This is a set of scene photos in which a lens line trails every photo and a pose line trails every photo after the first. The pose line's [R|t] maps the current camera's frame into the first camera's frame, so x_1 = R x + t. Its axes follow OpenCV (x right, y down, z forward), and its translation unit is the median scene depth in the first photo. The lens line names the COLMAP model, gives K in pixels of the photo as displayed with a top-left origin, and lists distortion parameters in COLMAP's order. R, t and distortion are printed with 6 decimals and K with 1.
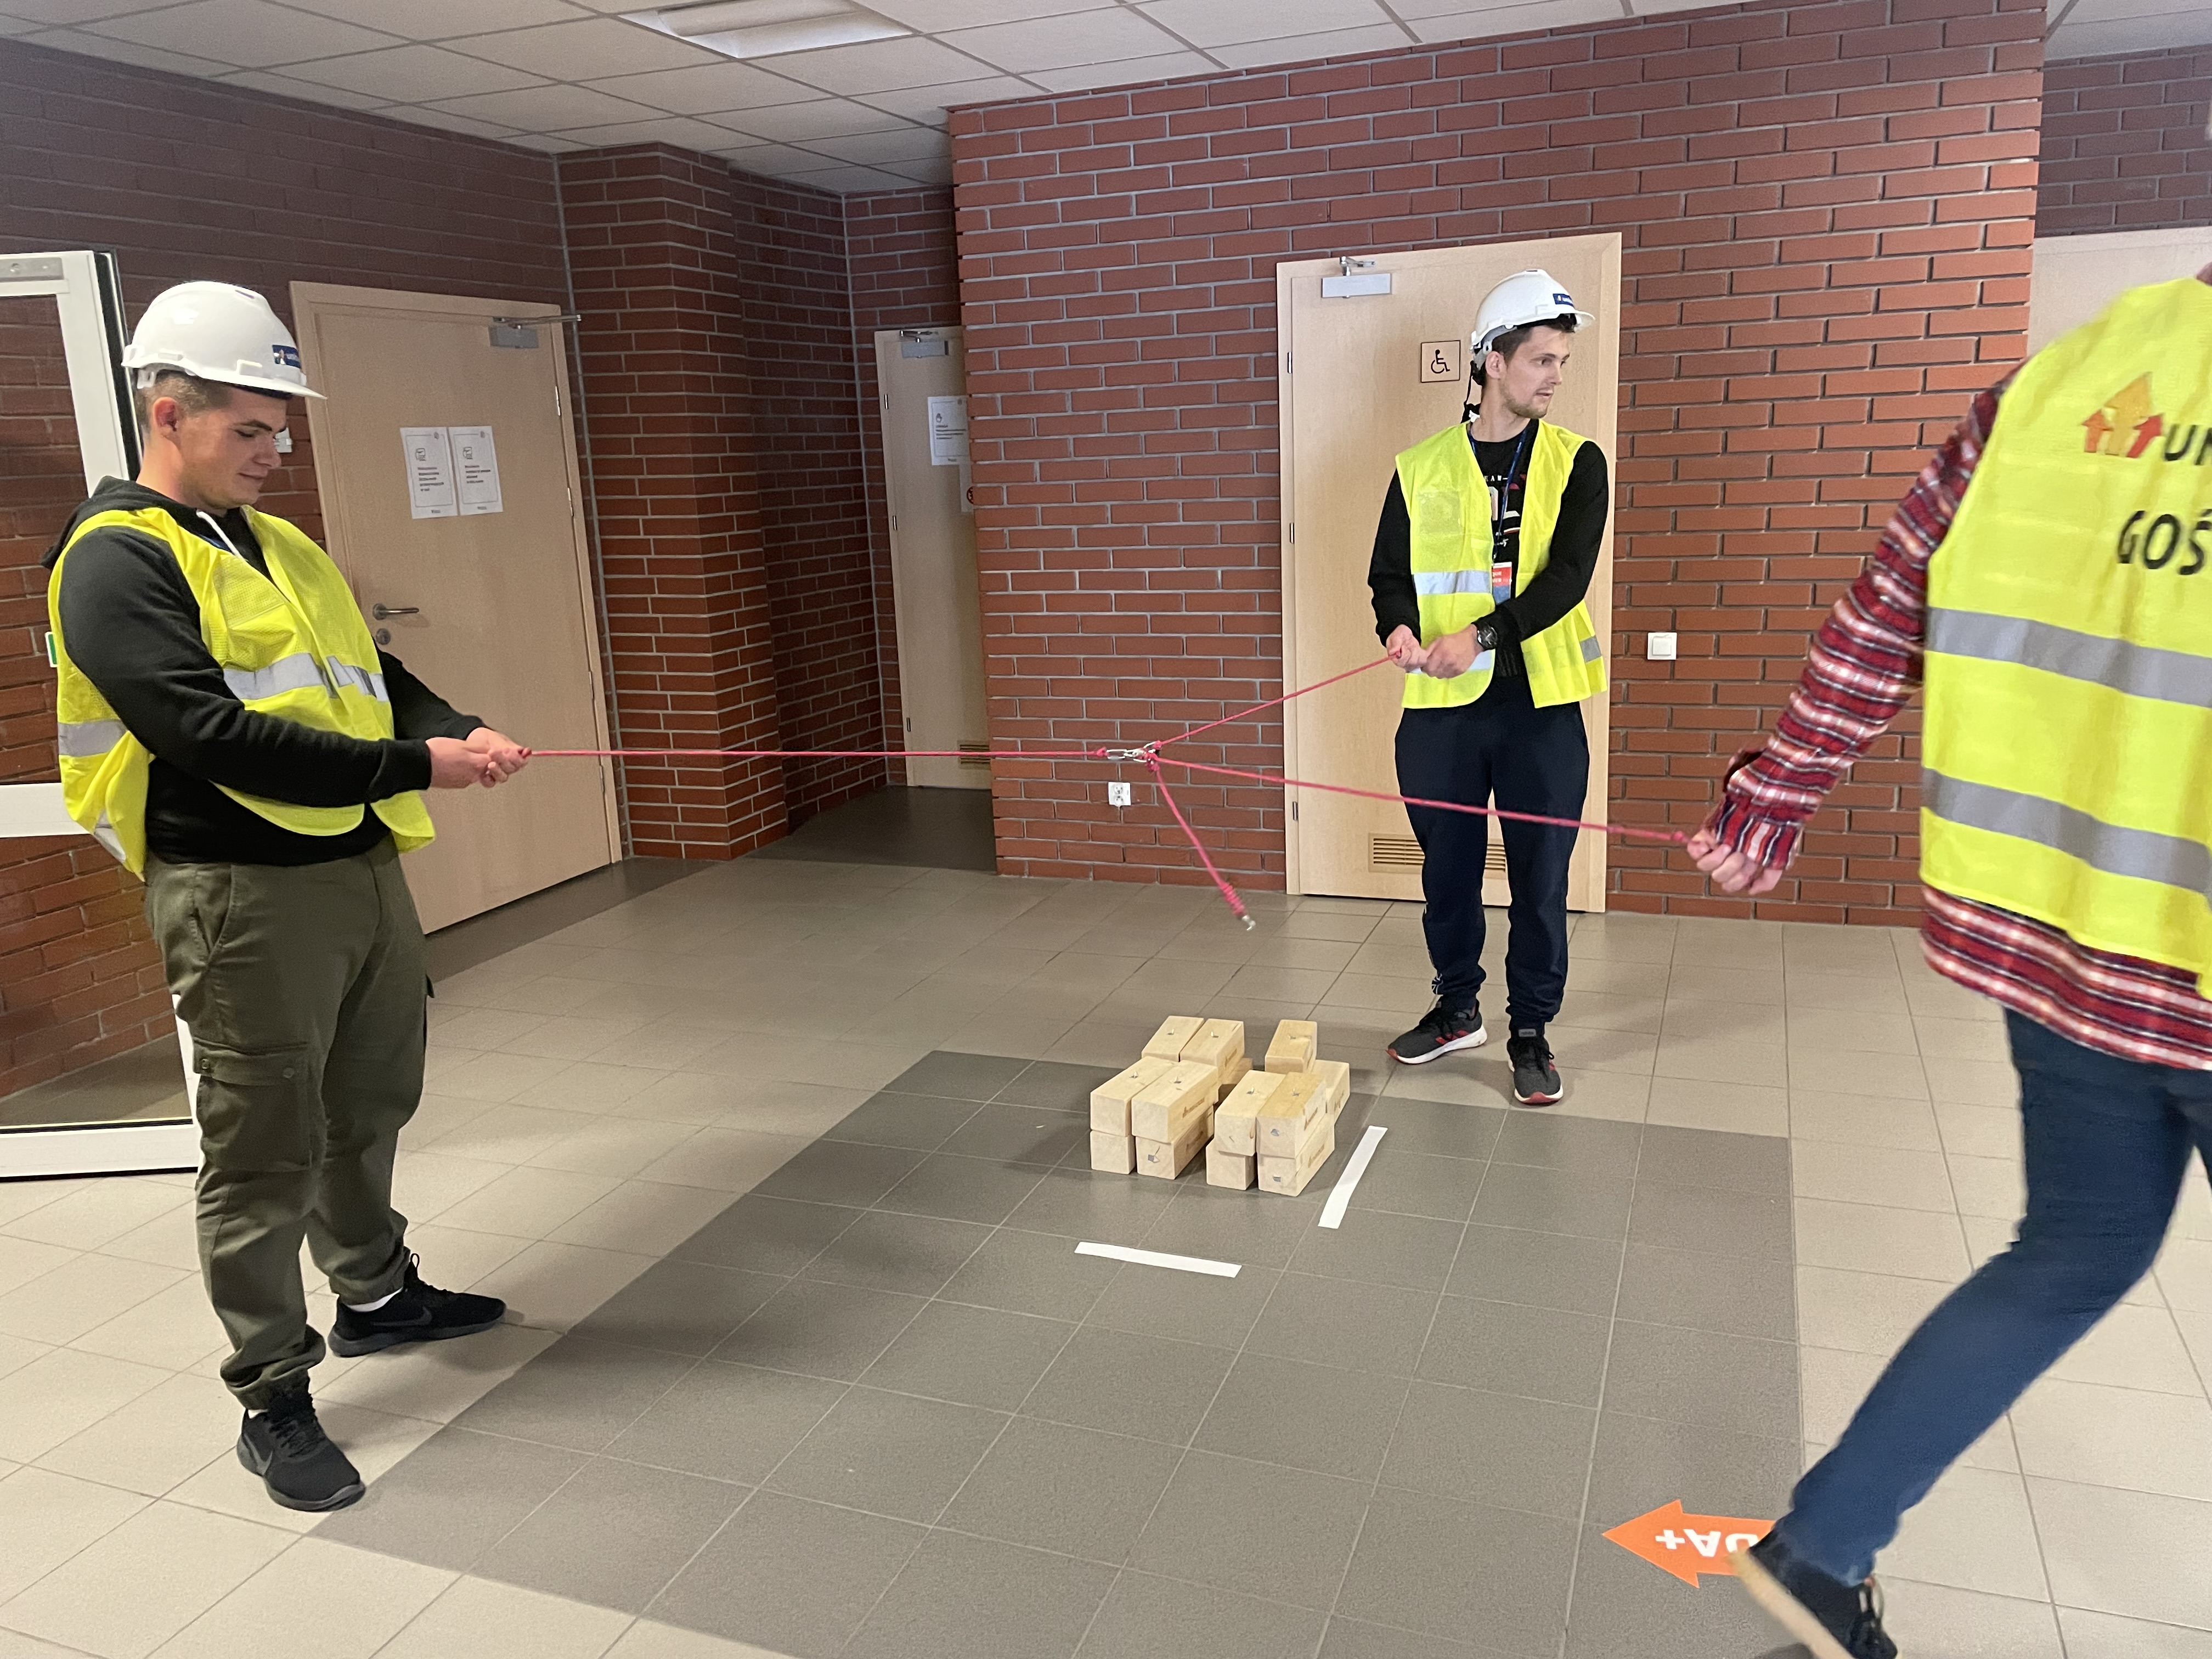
lens RADIAL K [[1645.2, 0, 1069.8], [0, 1645.2, 823.0], [0, 0, 1]] dist [0.078529, -0.097535]
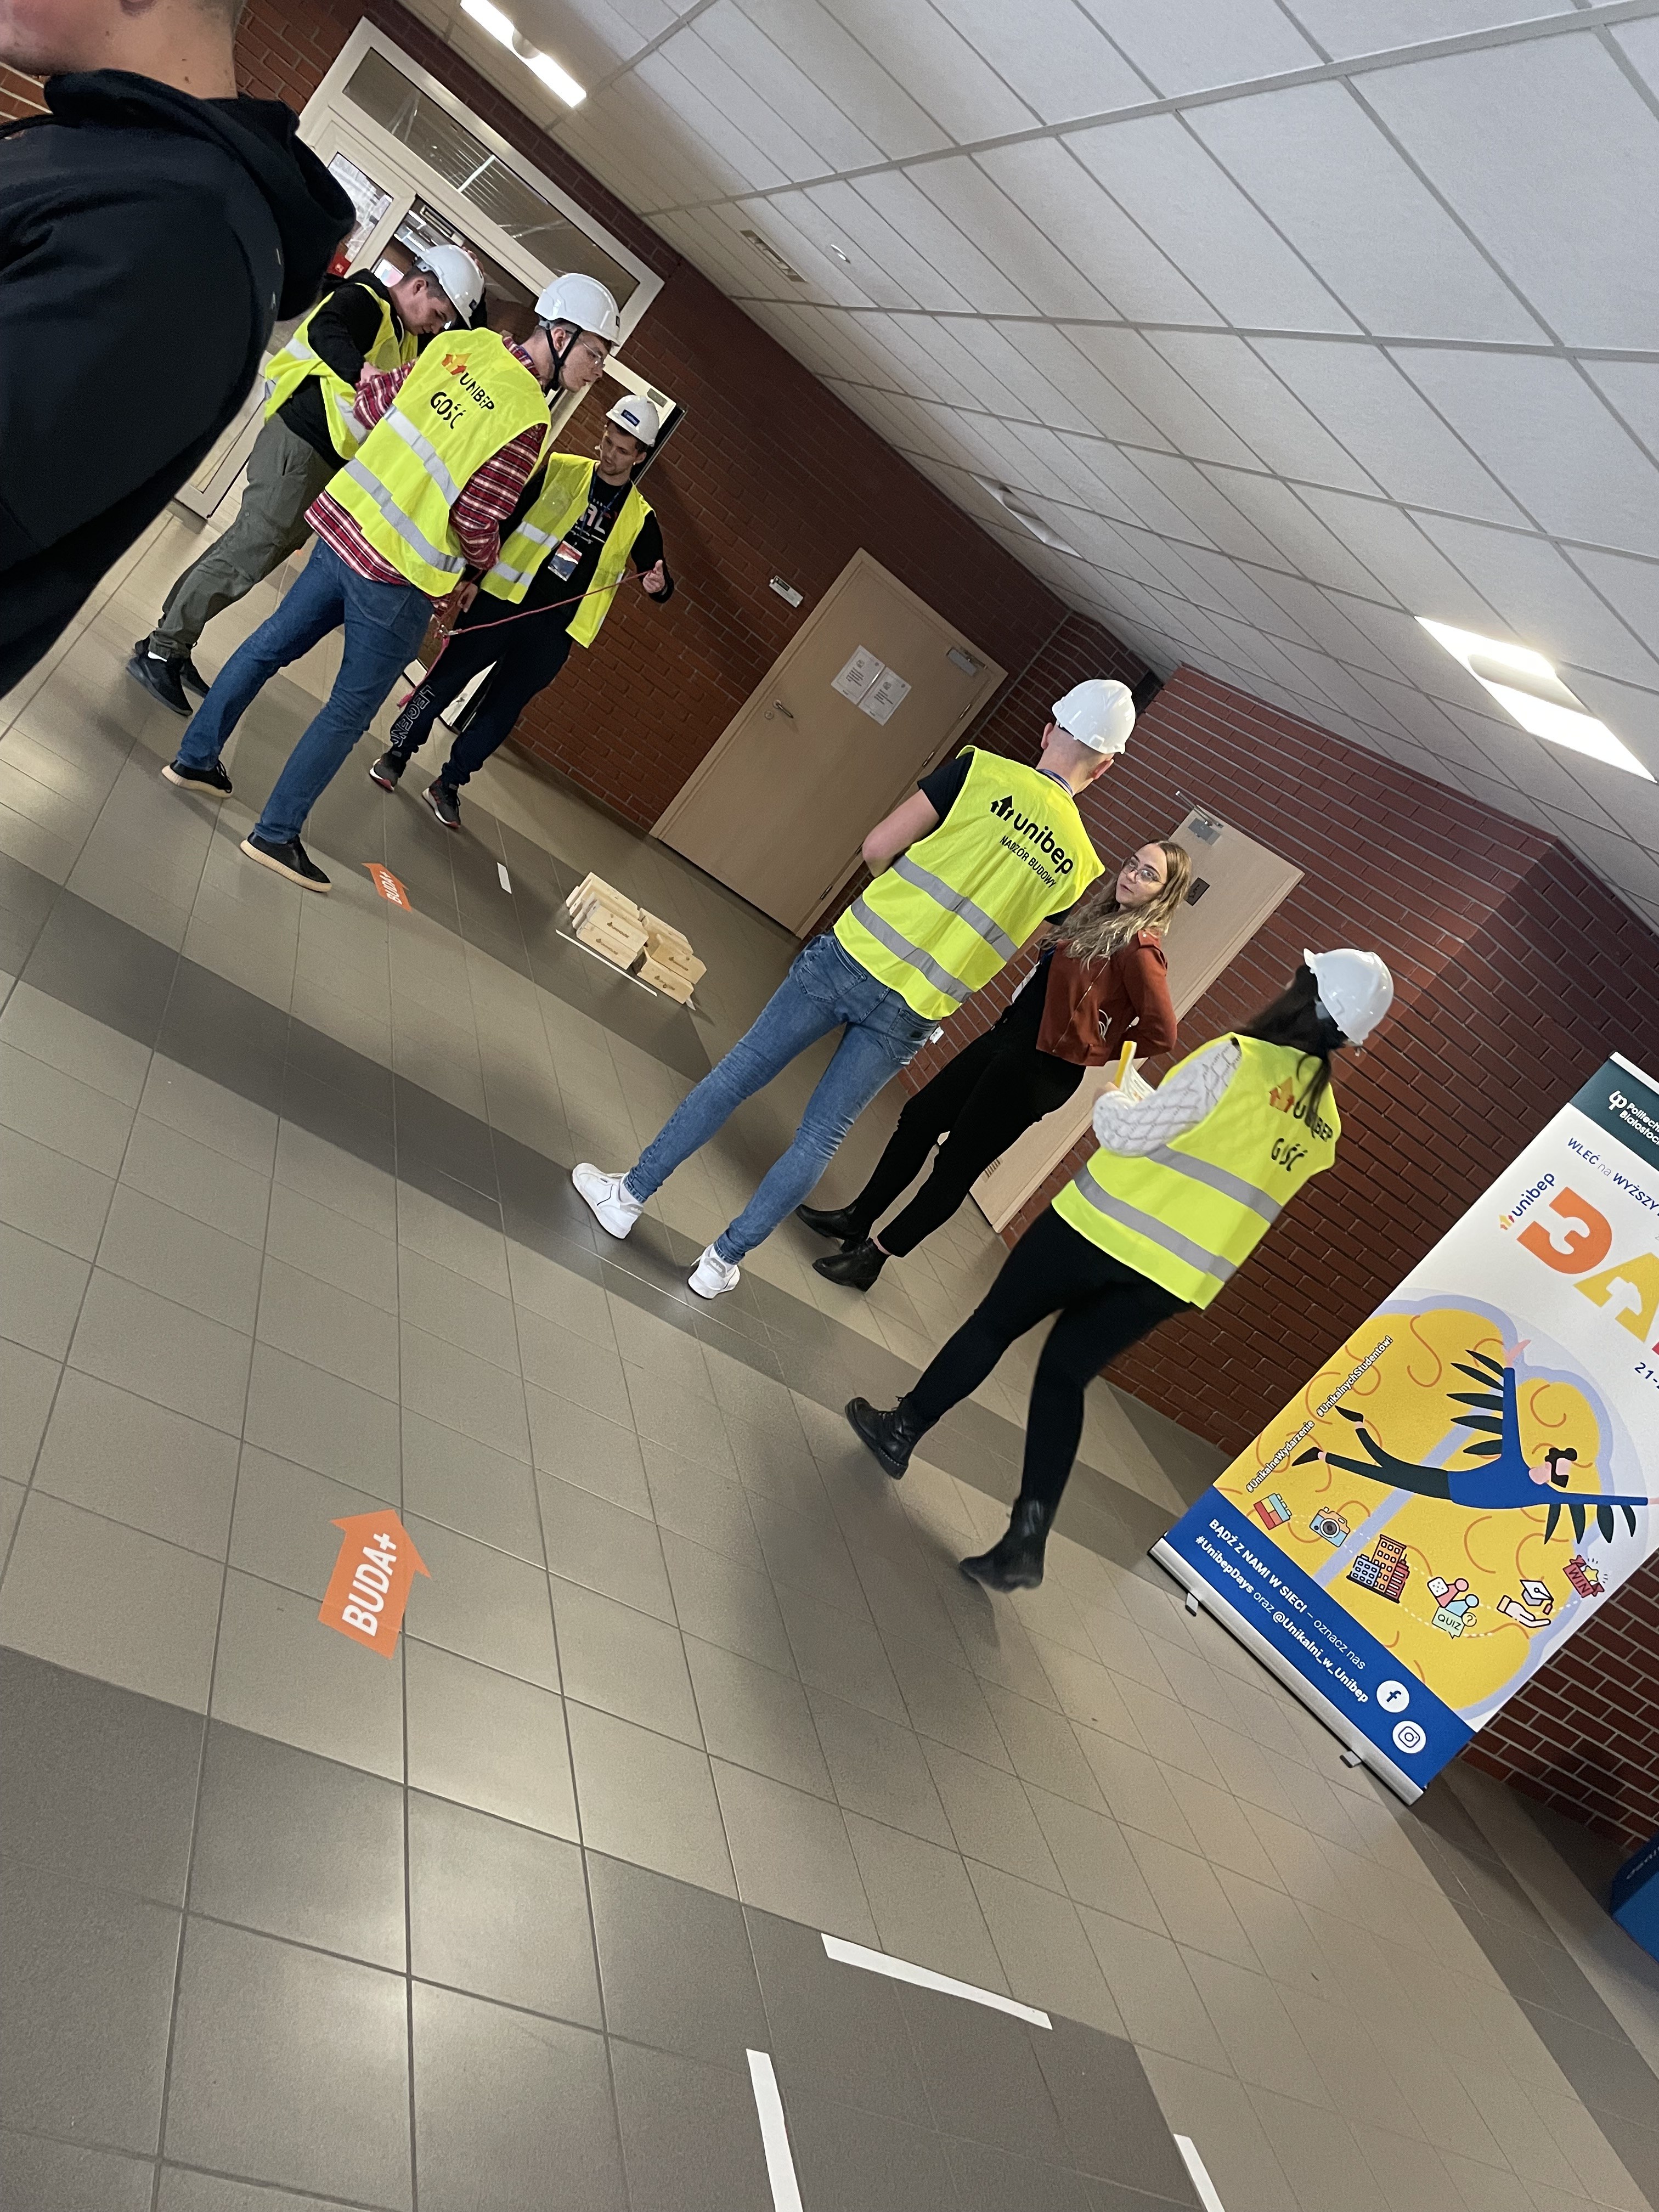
lens RADIAL K [[1645.2, 0, 846.2], [0, 1645.2, 1072.5], [0, 0, 1]] dist [0.078529, -0.097535]
pose [[0.480340, 0.602163, -0.637709, 1.492193], [-0.755086, 0.653820, 0.048624, -0.008901], [0.446227, 0.458169, 0.768741, -0.274466]]
